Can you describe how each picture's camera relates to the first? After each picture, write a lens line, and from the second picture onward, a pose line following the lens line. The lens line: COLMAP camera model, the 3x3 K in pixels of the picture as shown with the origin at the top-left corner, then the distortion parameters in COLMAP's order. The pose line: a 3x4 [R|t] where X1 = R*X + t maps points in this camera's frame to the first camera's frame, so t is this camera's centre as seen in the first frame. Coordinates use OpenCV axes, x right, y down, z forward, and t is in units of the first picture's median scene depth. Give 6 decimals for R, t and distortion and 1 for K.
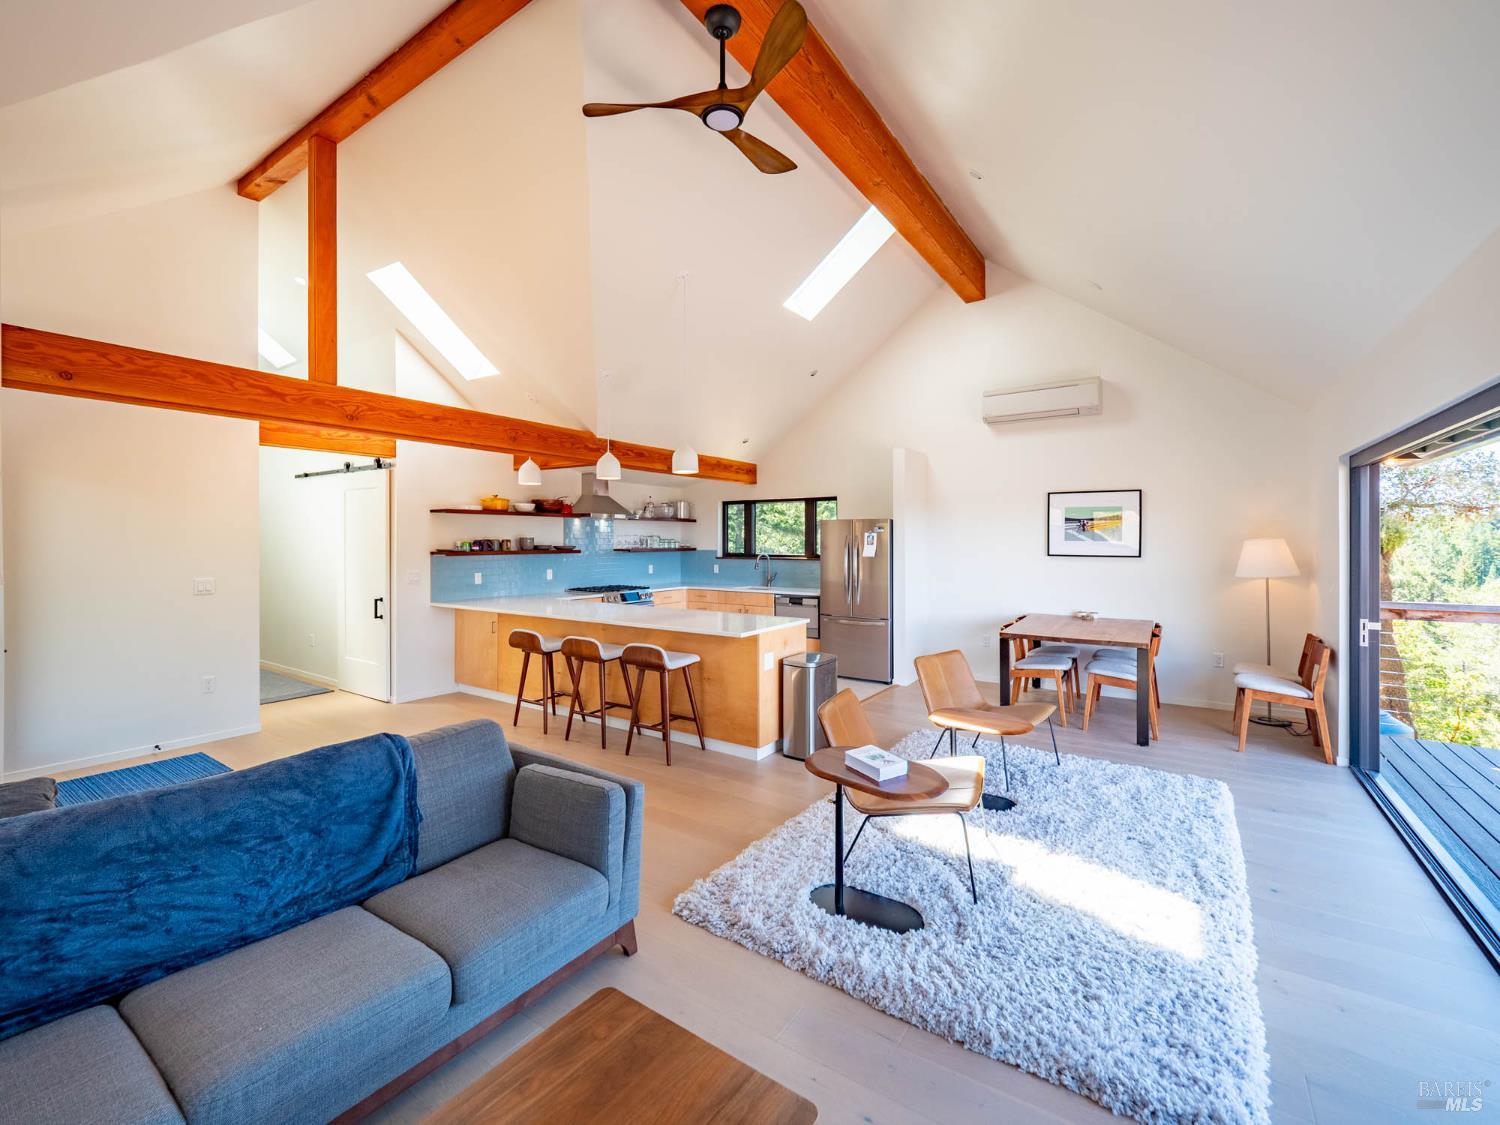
lens RADIAL K [[625.4, 0, 722.5], [0, 625.4, 542.7], [0, 0, 1]] dist [-0.017336, 0.000020]
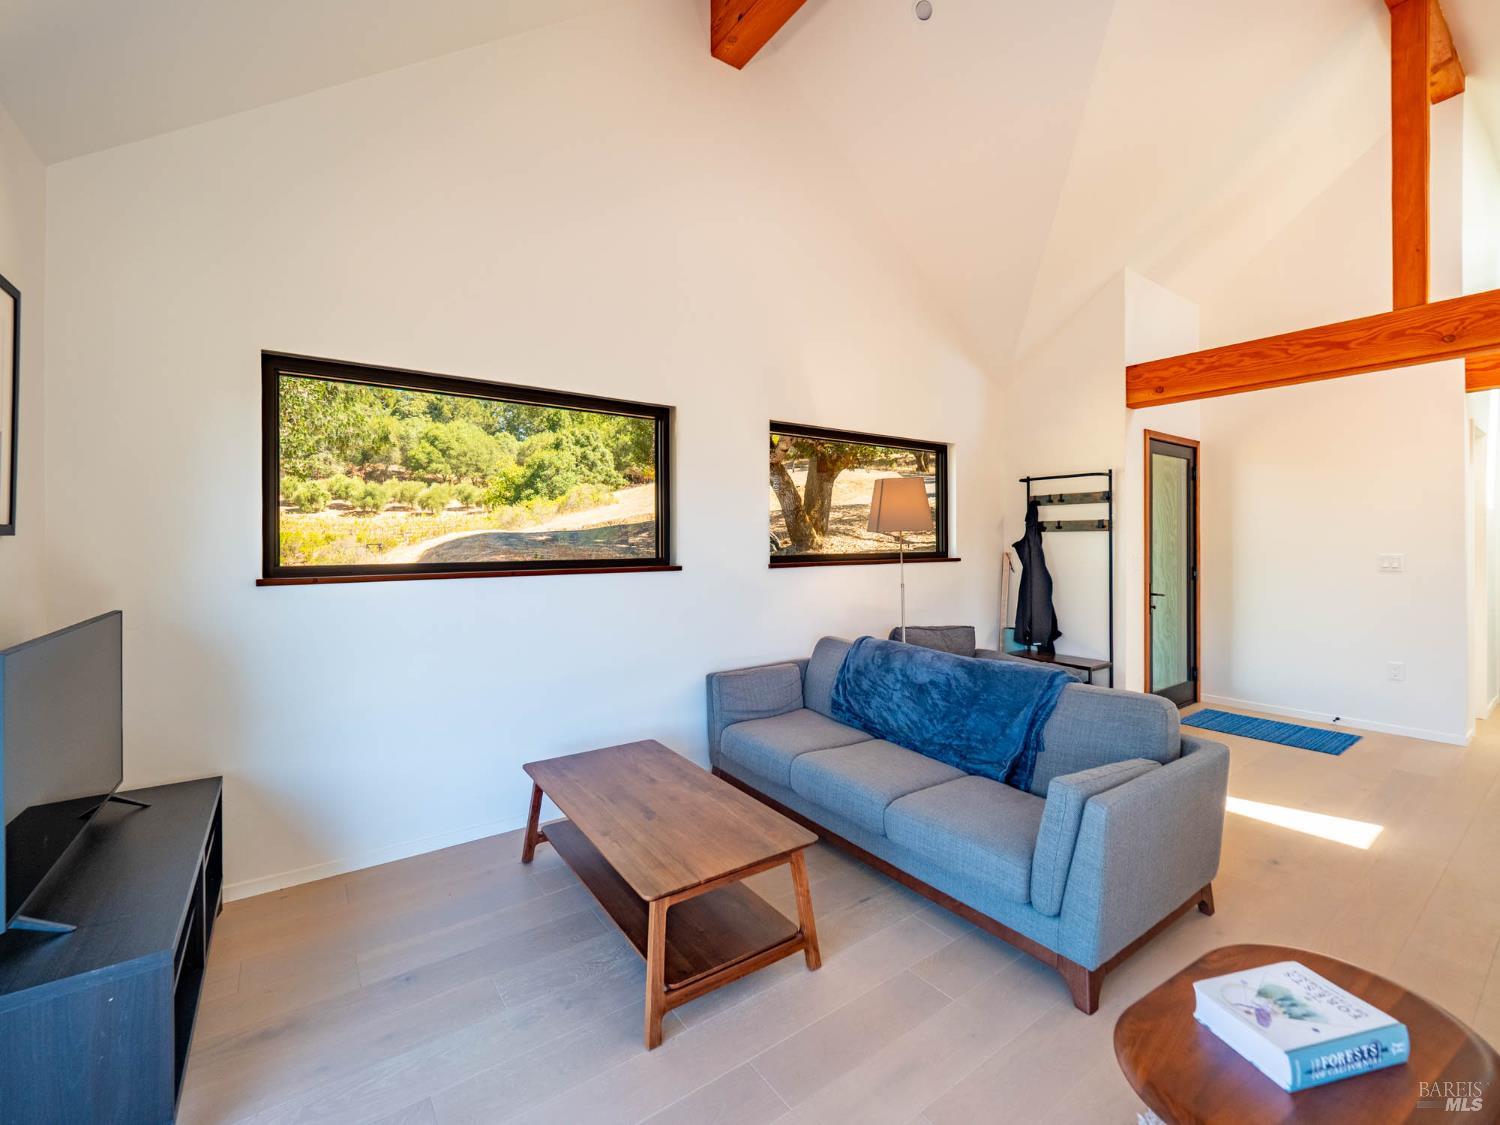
lens RADIAL K [[640.0, 0, 770.1], [0, 640.0, 542.2], [0, 0, 1]] dist [-0.007598, 0.000087]
pose [[-0.303661, 0.005583, -0.952764, 0.265409], [0.002959, 0.999984, 0.004917, 0.025541], [0.952775, -0.001326, -0.303673, 0.320137]]
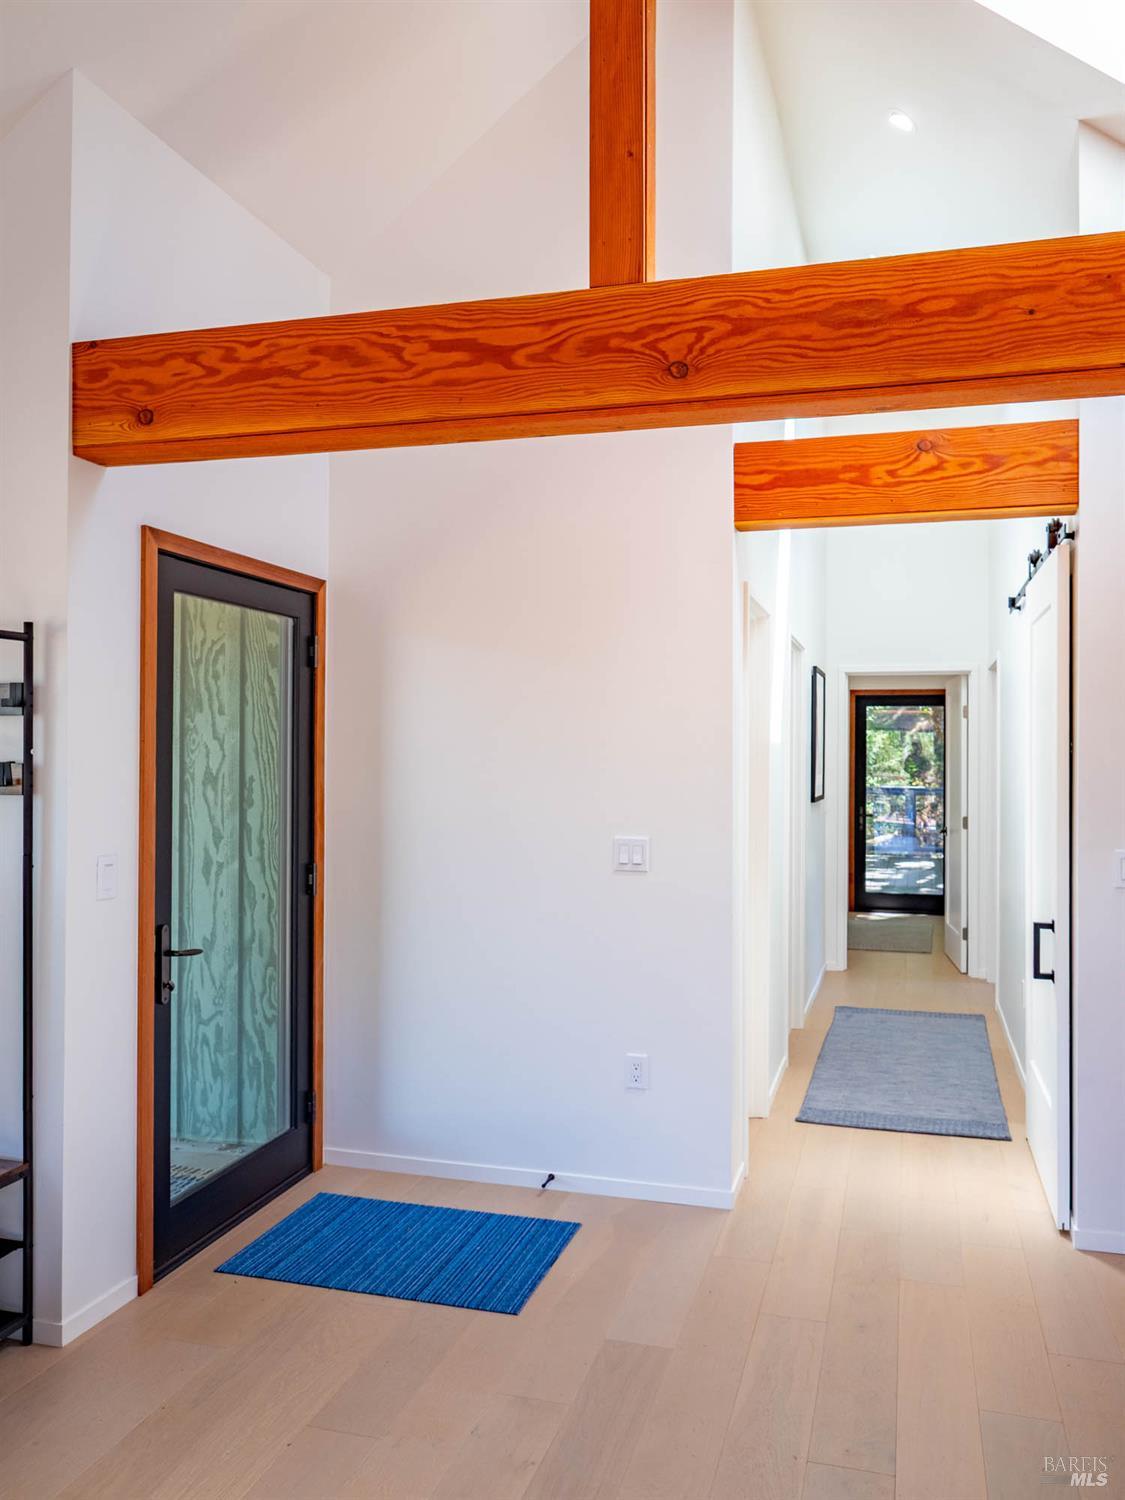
lens RADIAL K [[1122.1, 0, 615.9], [0, 1122.1, 753.4], [0, 0, 1]] dist [0.004901, -0.004022]
pose [[0.362261, 0.001311, -0.932076, -0.048203], [-0.006835, 0.999976, -0.001250, -0.001825], [0.932051, 0.006824, 0.362262, 0.536145]]
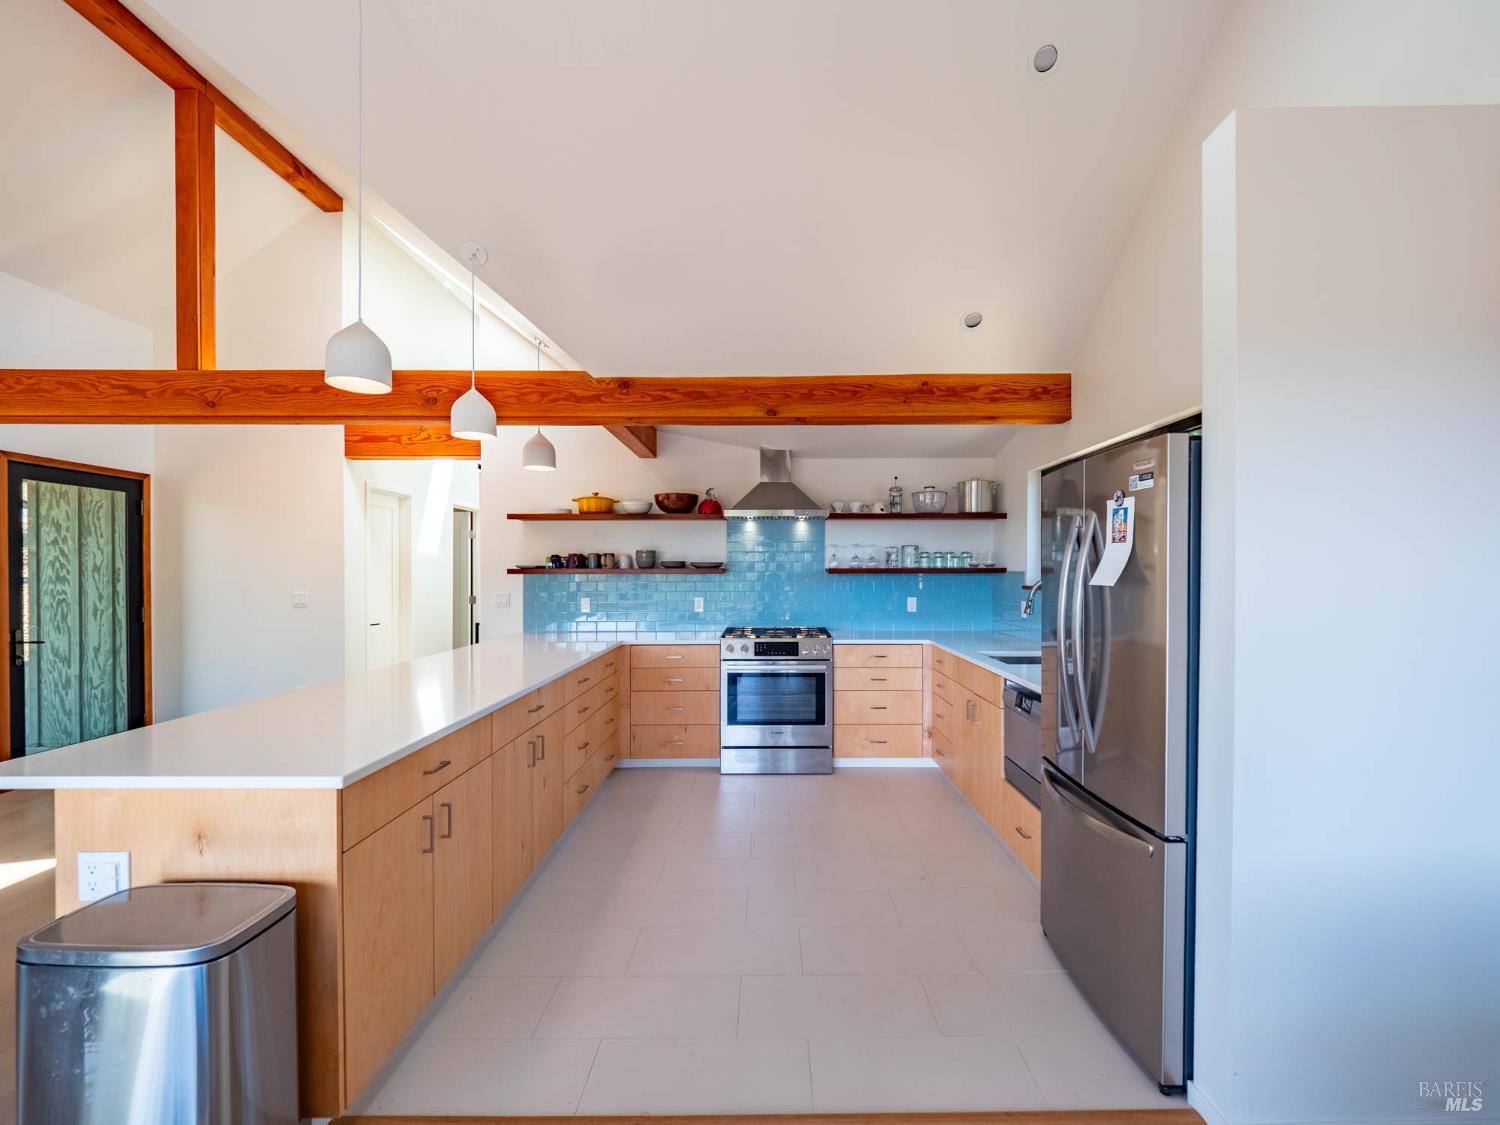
lens RADIAL K [[641.5, 0, 762.6], [0, 641.5, 578.1], [0, 0, 1]] dist [0.000019, -0.000765]
pose [[0.594747, 0.009754, -0.803854, 0.392718], [-0.002023, 0.999941, 0.010637, 0.017356], [0.803910, -0.004700, 0.594732, 0.763439]]
